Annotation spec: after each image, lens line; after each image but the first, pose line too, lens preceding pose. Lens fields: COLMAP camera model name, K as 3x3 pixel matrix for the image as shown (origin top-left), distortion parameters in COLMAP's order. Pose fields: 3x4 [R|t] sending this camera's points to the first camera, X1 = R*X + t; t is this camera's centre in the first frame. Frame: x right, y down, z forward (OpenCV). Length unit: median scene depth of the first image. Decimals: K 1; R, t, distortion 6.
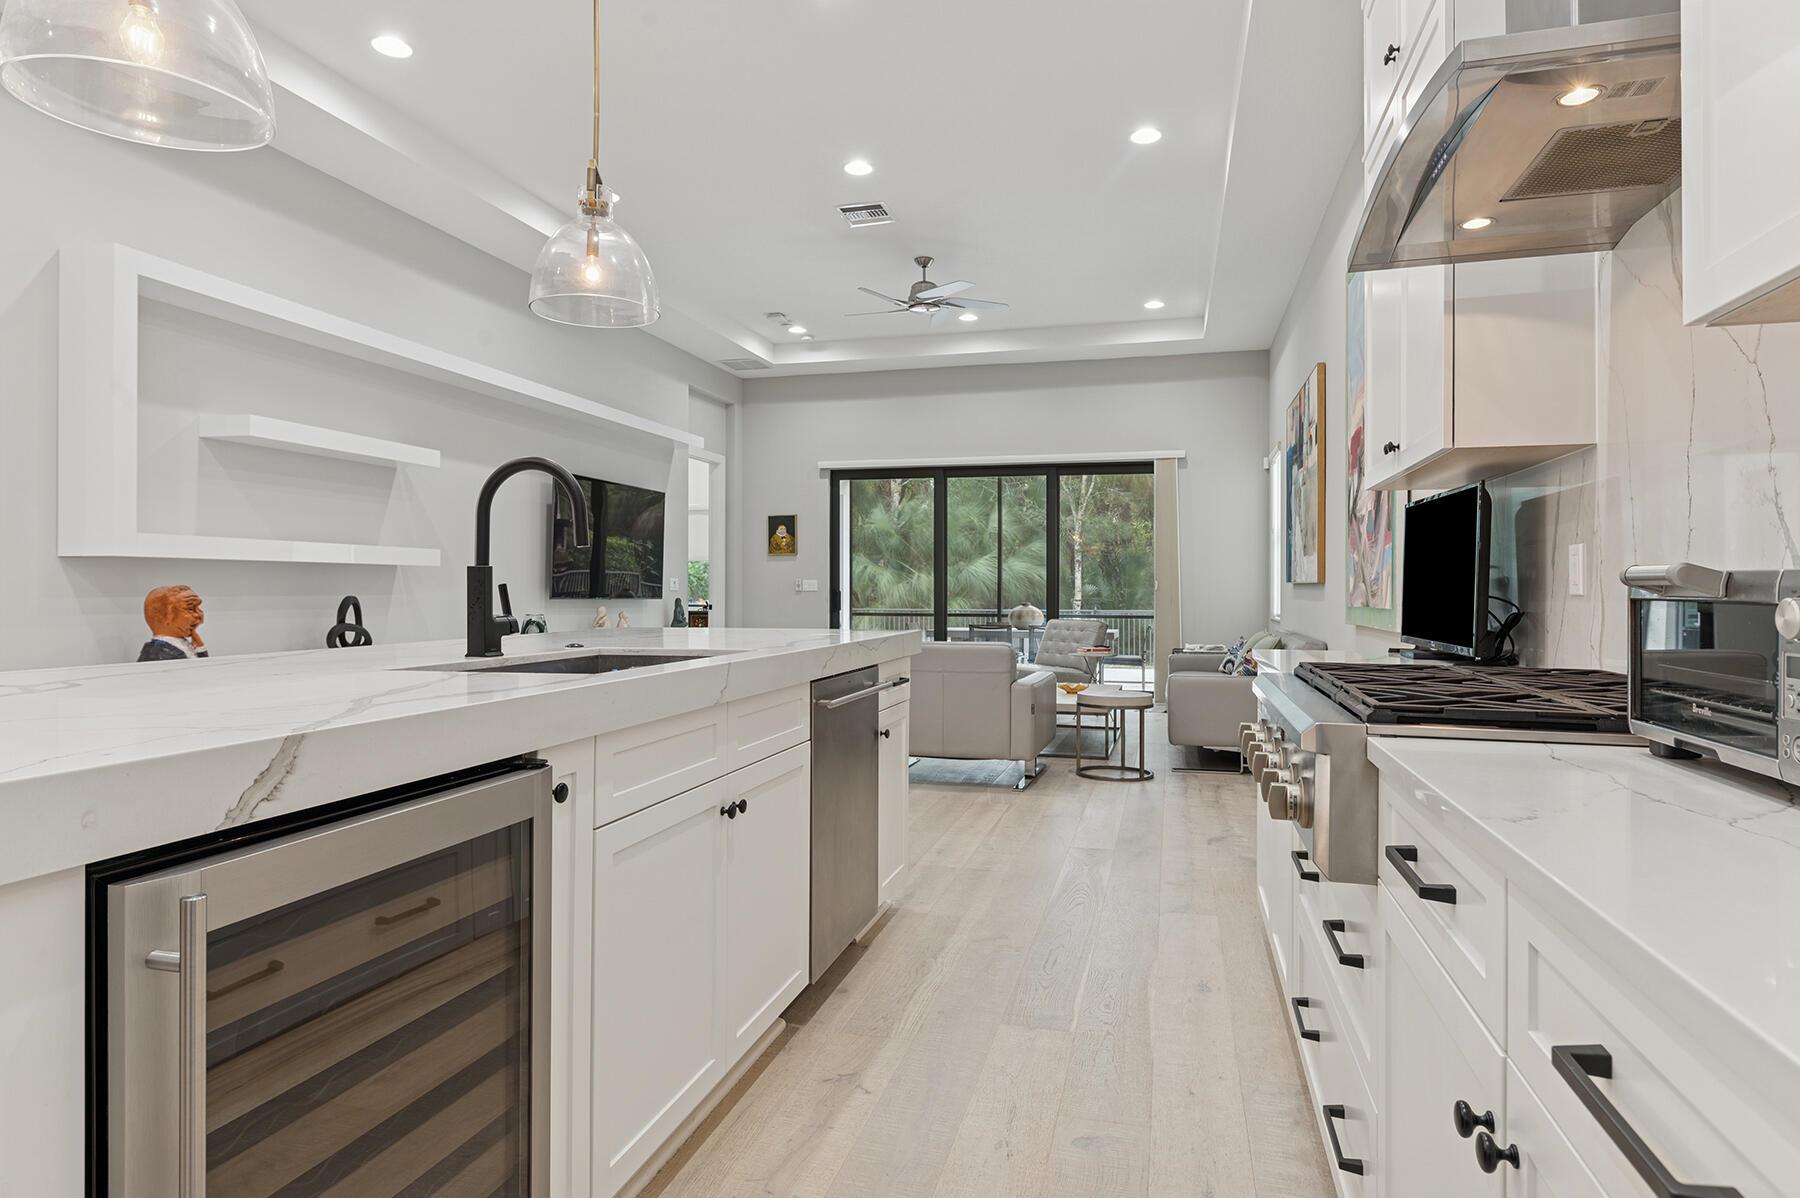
lens RADIAL K [[1004.3, 0, 902.2], [0, 1004.3, 571.7], [0, 0, 1]] dist [0.003031, 0.000371]
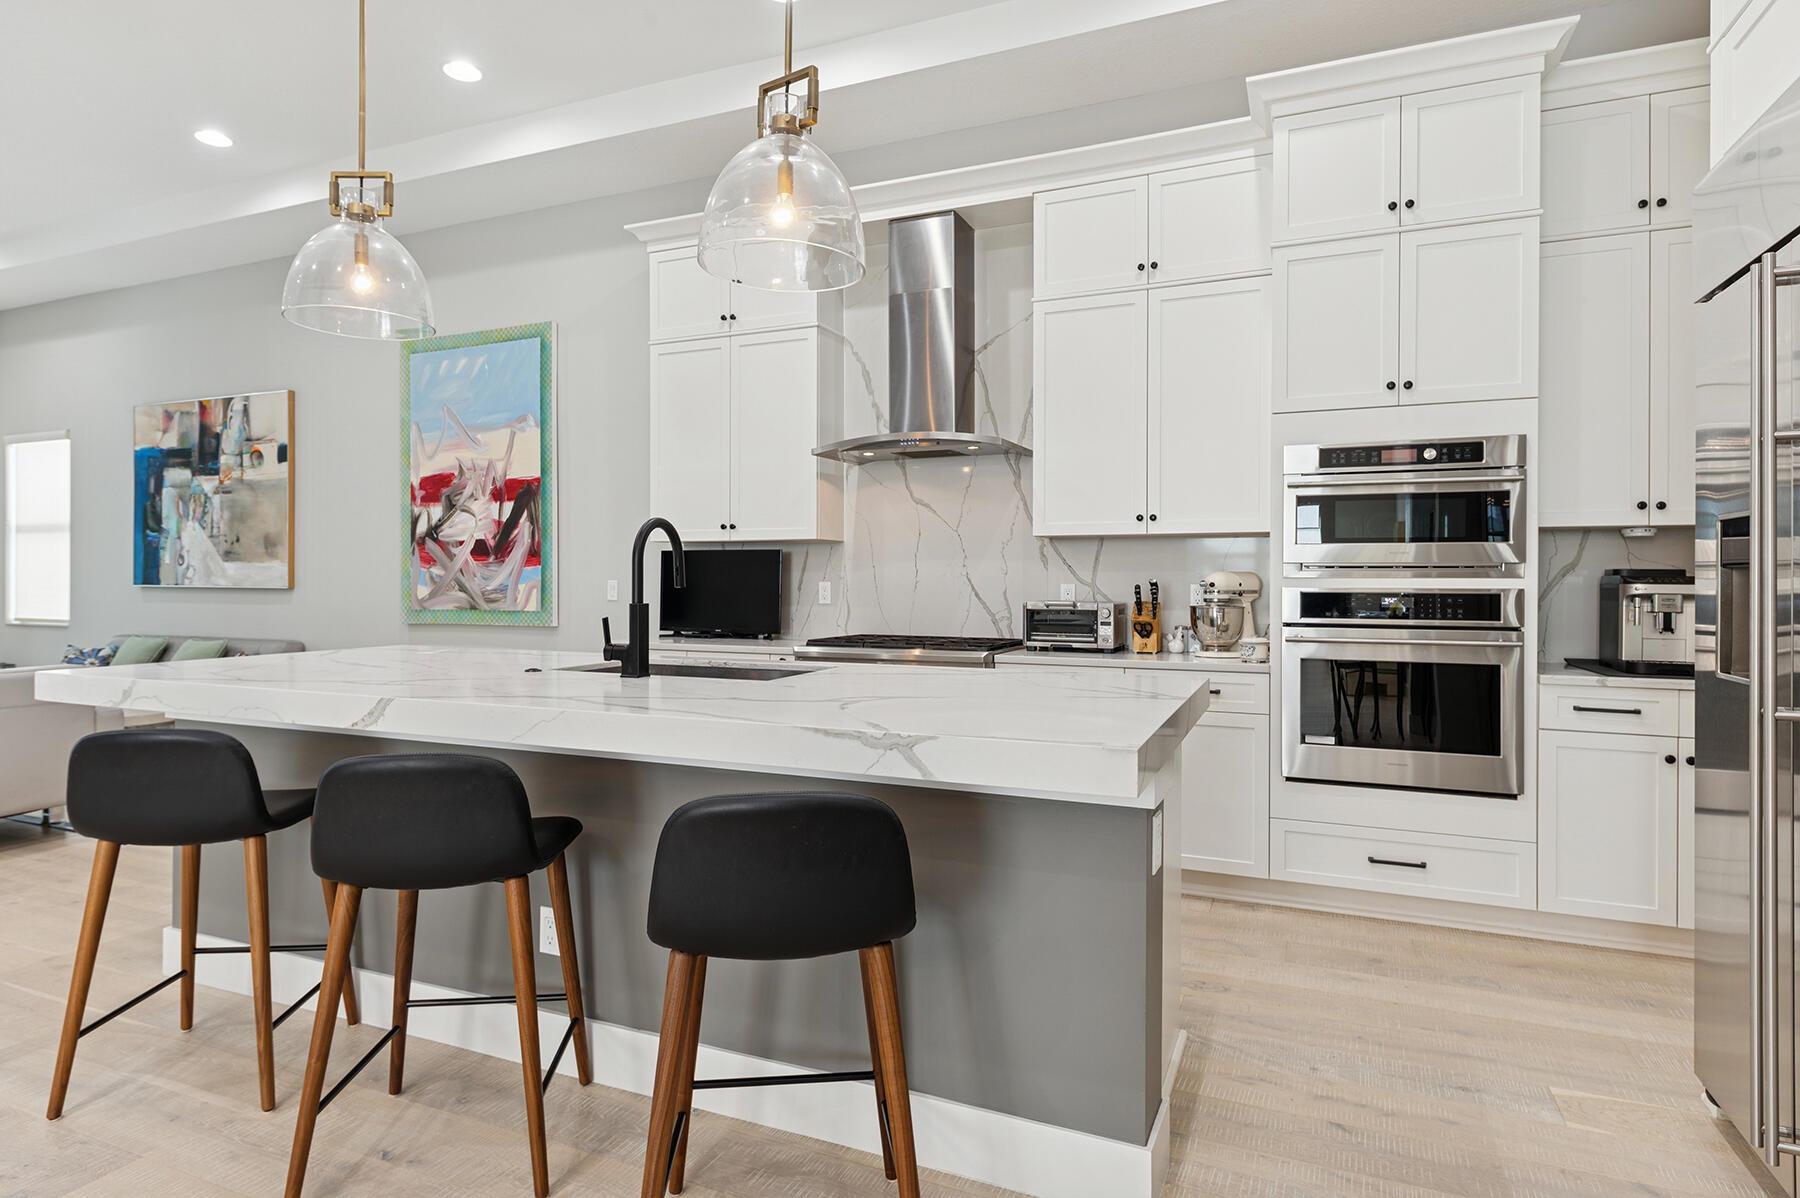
lens RADIAL K [[966.3, 0, 904.5], [0, 966.3, 588.0], [0, 0, 1]] dist [0.006414, -0.002665]
pose [[0.139229, -0.009704, 0.990213, -0.353151], [-0.020341, 0.999713, 0.012657, -0.010434], [-0.990051, -0.021905, 0.138992, 0.109355]]
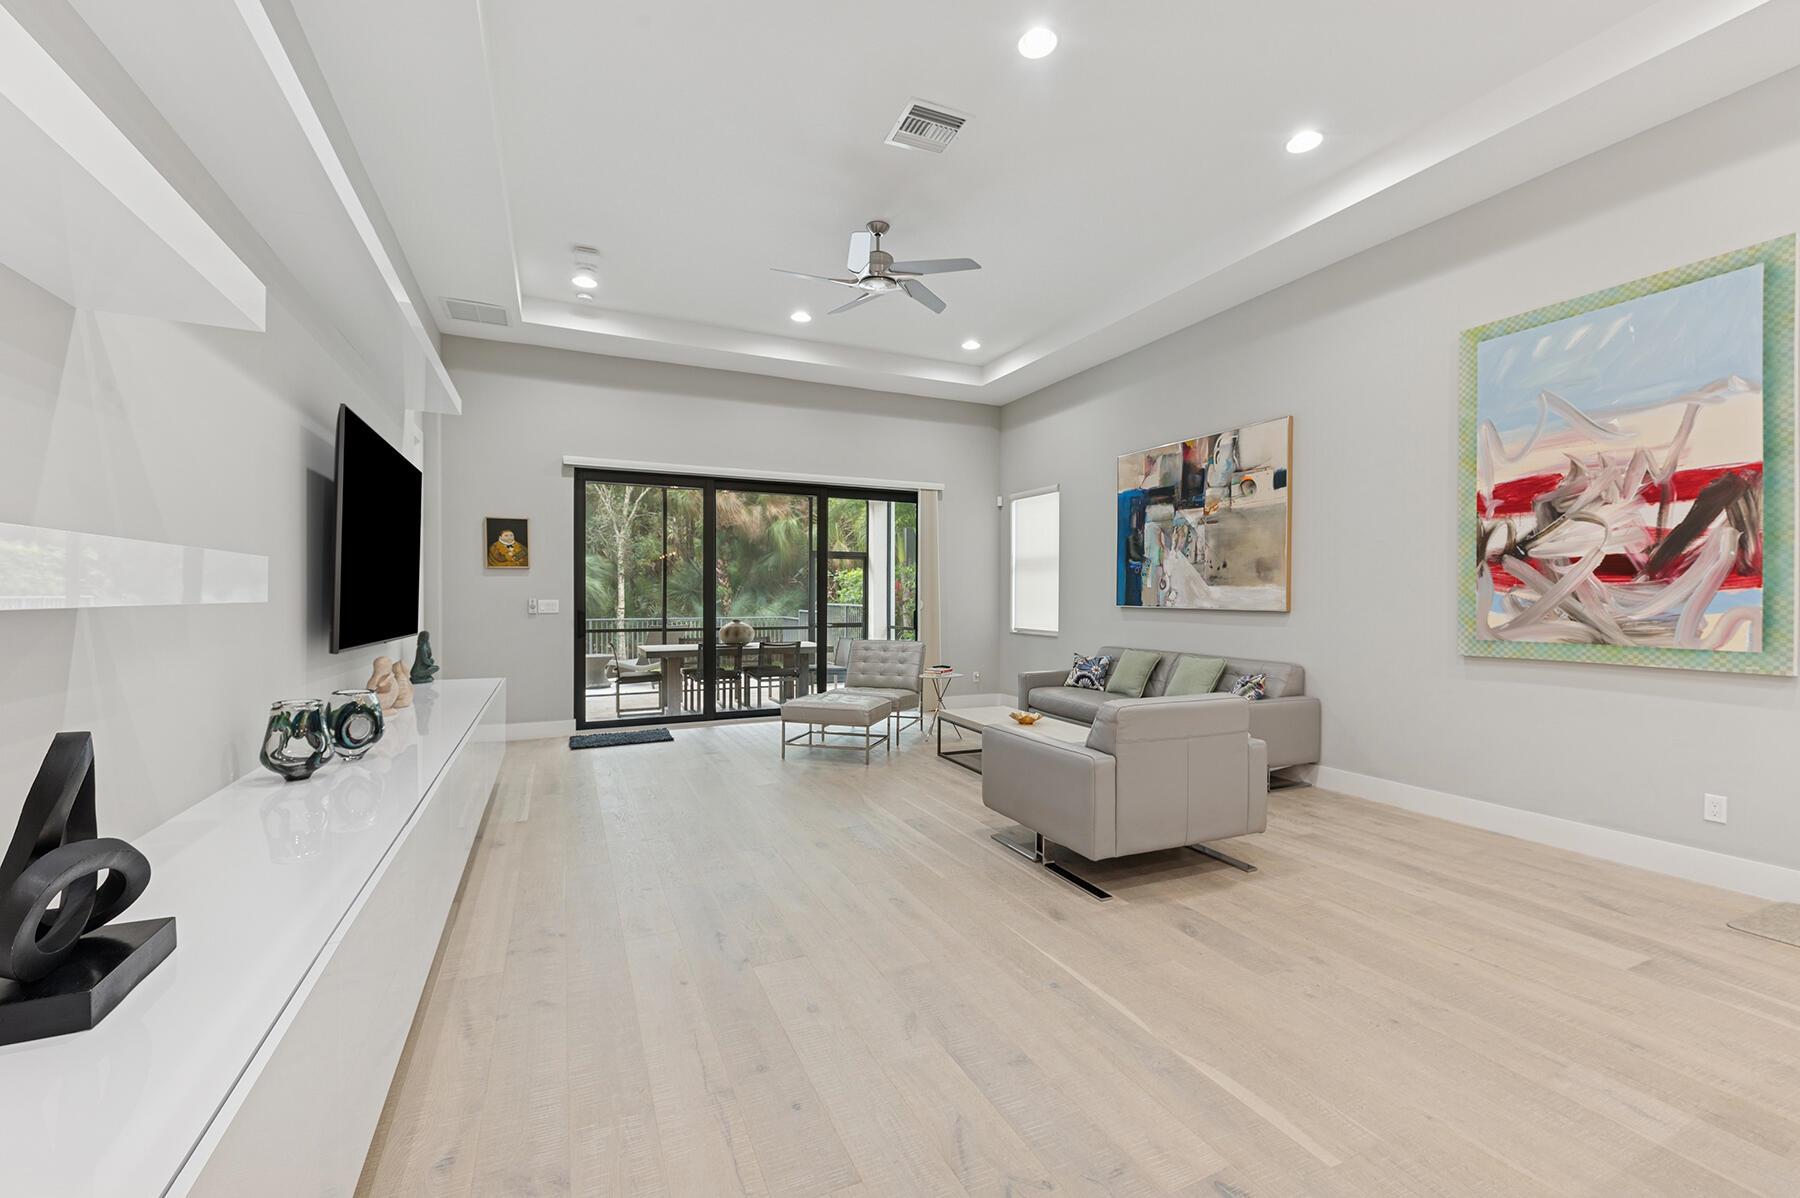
lens RADIAL K [[731.2, 0, 896.7], [0, 731.2, 602.1], [0, 0, 1]] dist [-0.001628, -0.003102]
pose [[0.774045, -0.006735, 0.633094, -0.283157], [-0.012194, 0.999599, 0.025543, -0.009410], [-0.633013, -0.027492, 0.773653, 0.407522]]
